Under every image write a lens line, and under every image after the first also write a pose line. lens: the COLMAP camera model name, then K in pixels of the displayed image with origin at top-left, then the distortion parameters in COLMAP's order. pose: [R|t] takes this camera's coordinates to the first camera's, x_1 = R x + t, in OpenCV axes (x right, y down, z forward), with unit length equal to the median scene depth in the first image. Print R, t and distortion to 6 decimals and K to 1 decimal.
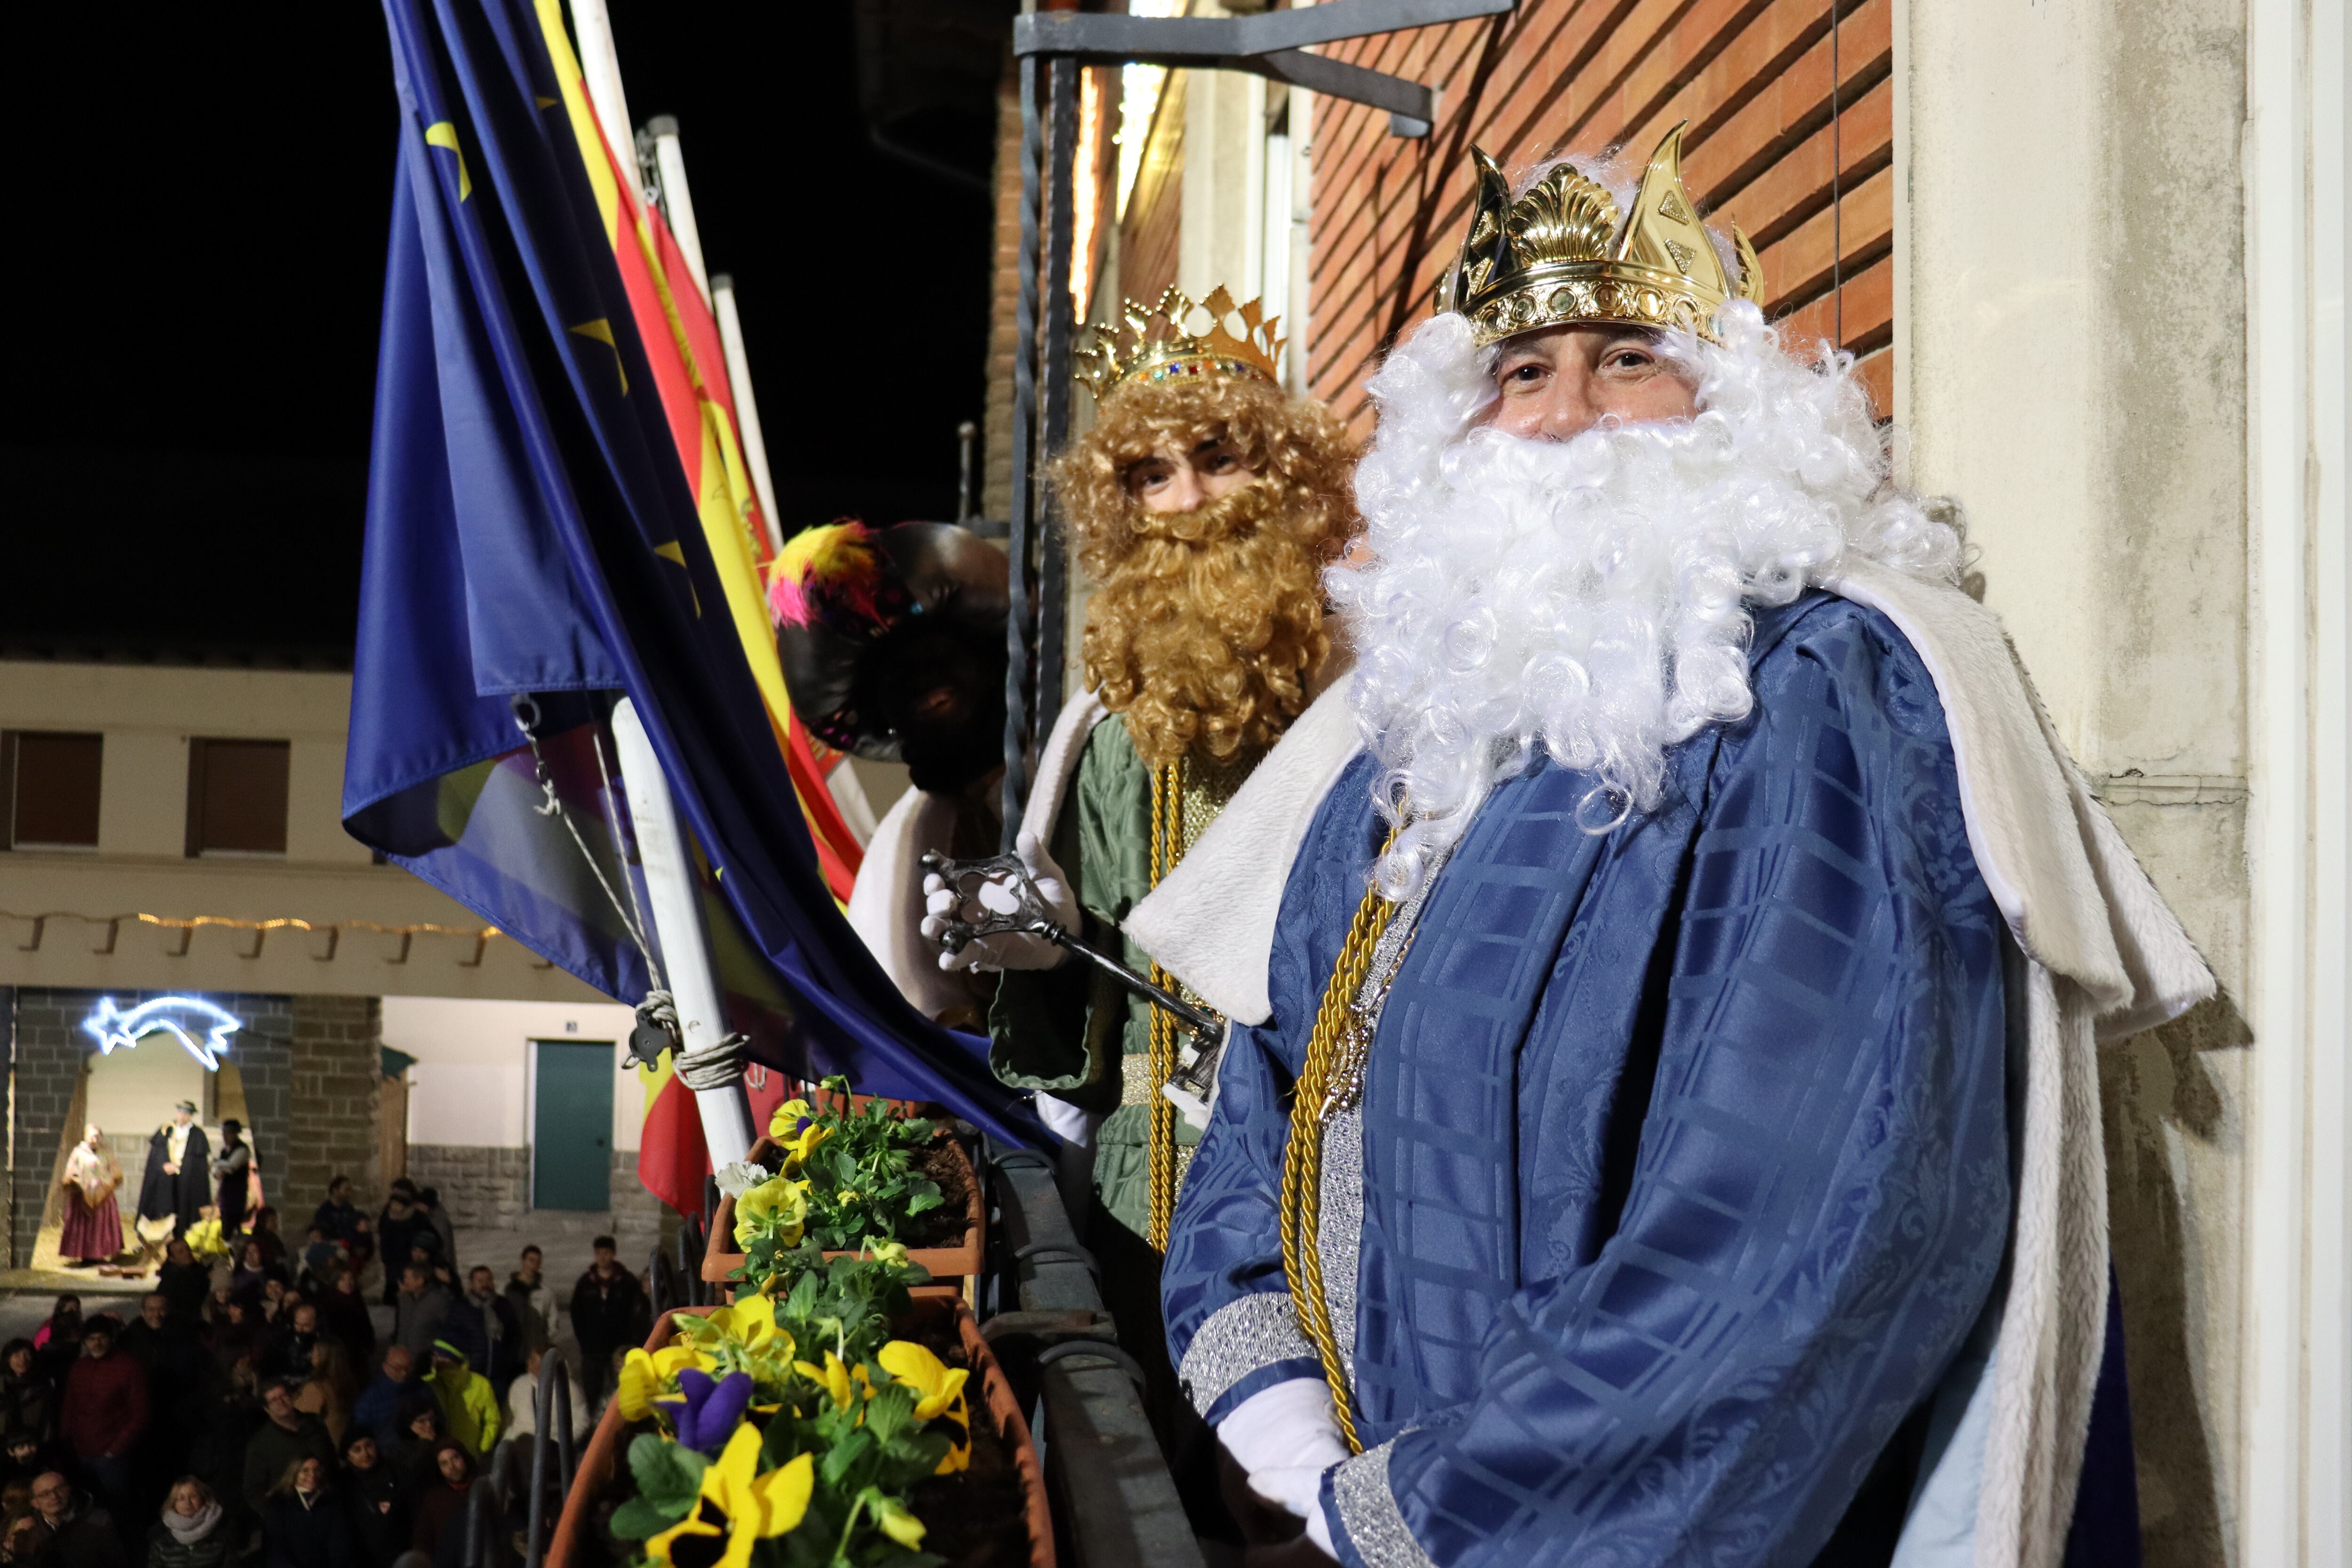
lens RADIAL K [[2048.9, 0, 1166.9], [0, 2048.9, 789.9], [0, 0, 1]] dist [-0.167583, 0.183056]
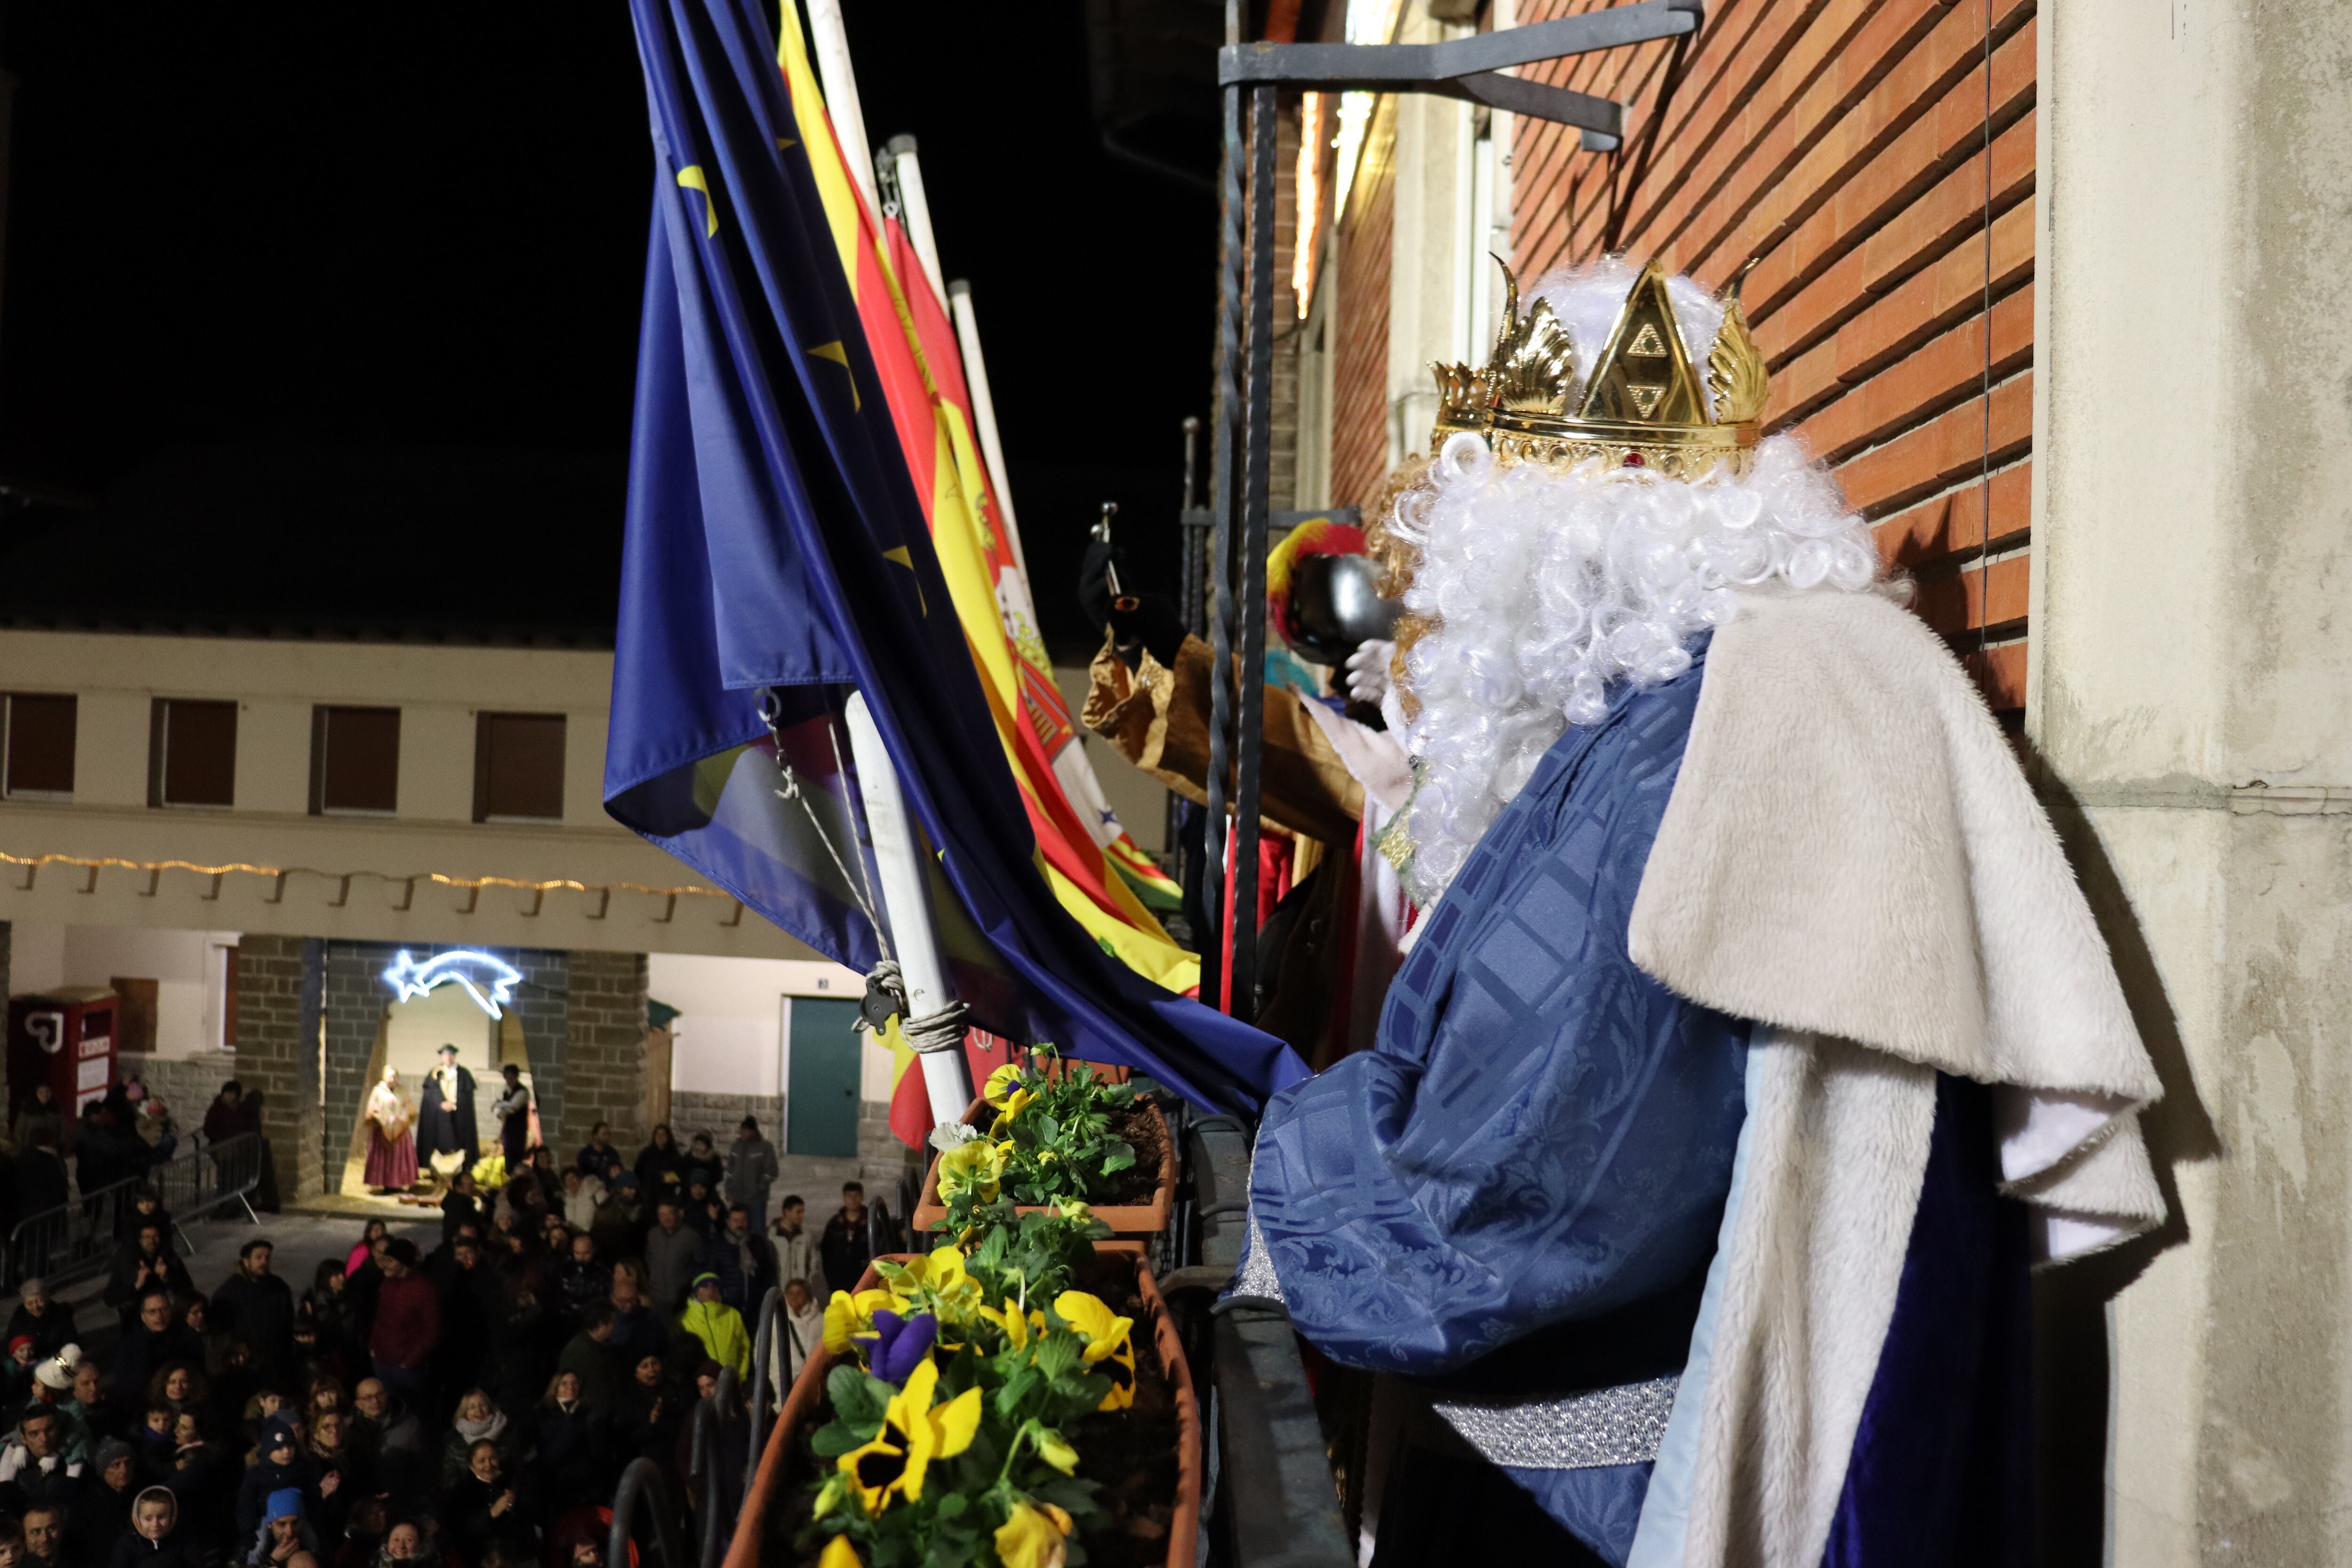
lens RADIAL K [[1987.0, 0, 1172.5], [0, 1987.0, 793.0], [0, 0, 1]] dist [-0.172681, 0.173558]
pose [[0.993334, 0.007731, -0.115010, 0.021910], [-0.005665, 0.999817, 0.018280, -0.010945], [0.115130, -0.017507, 0.993196, -0.033199]]
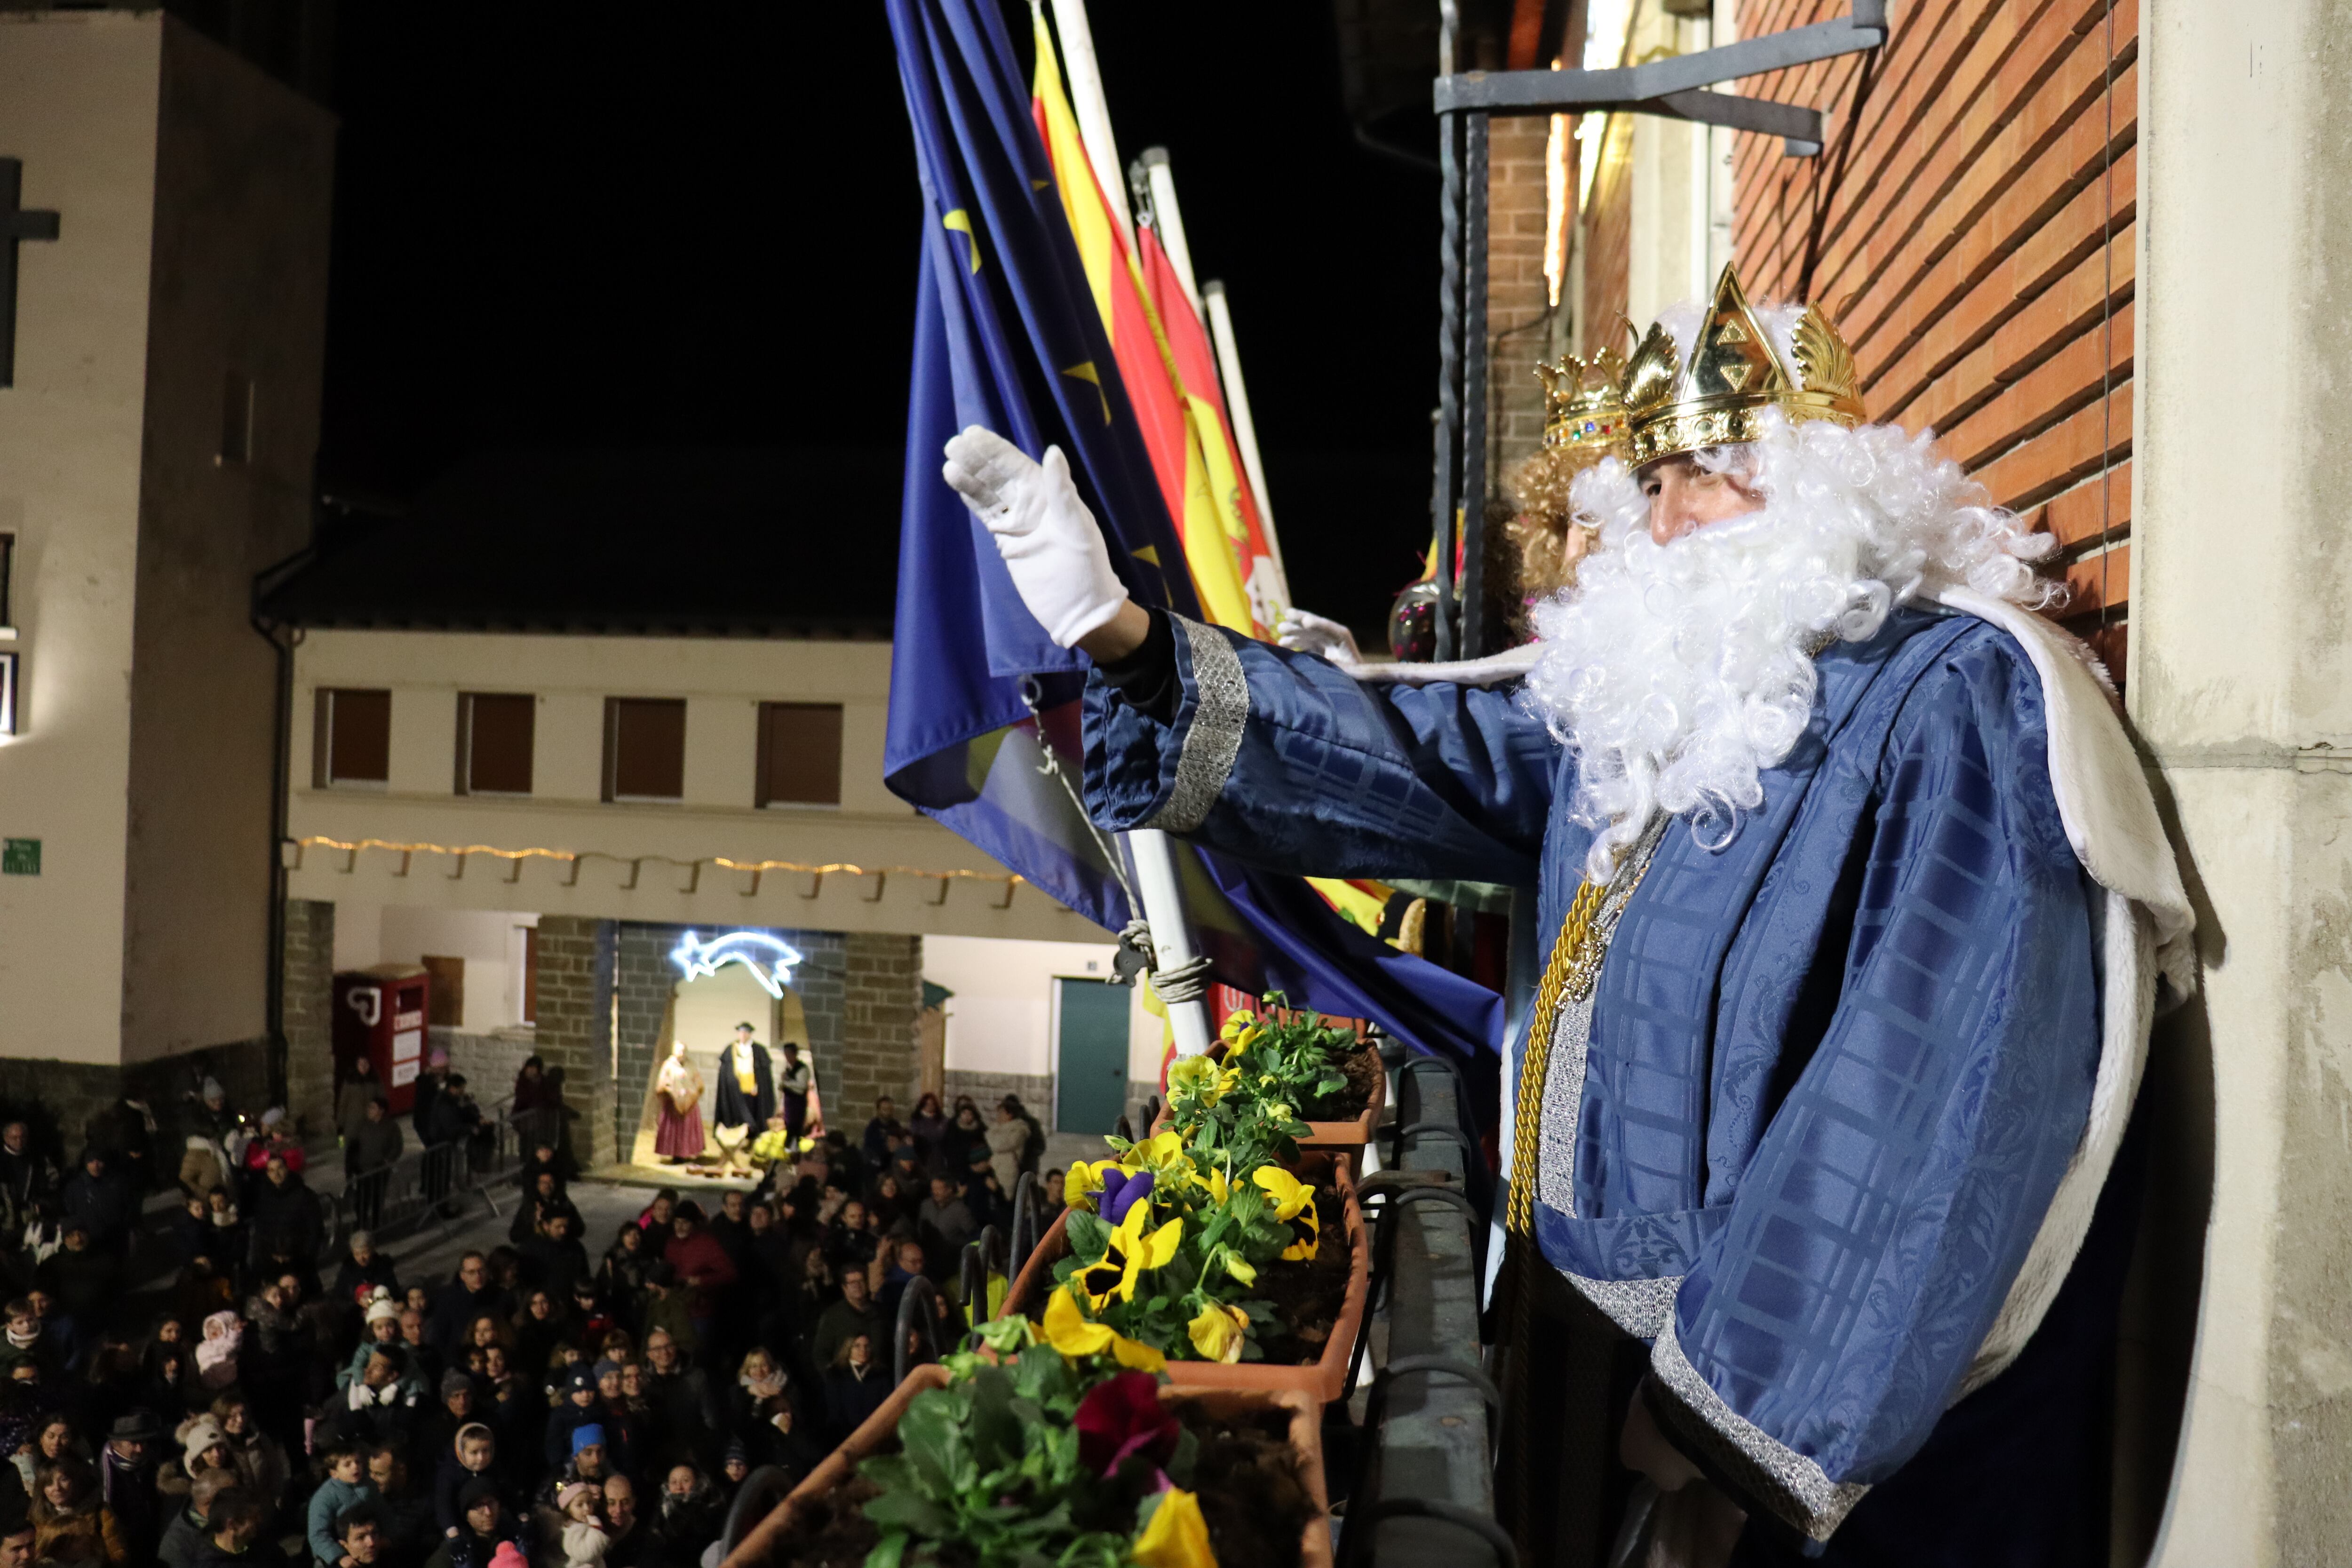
lens RADIAL K [[2048.9, 0, 1166.9], [0, 2048.9, 789.9], [0, 0, 1]] dist [-0.167583, 0.183056]
pose [[0.967307, 0.004373, -0.253571, 0.072575], [0.001293, 0.999753, 0.022171, -0.005302], [0.253605, -0.021774, 0.967063, -0.166495]]
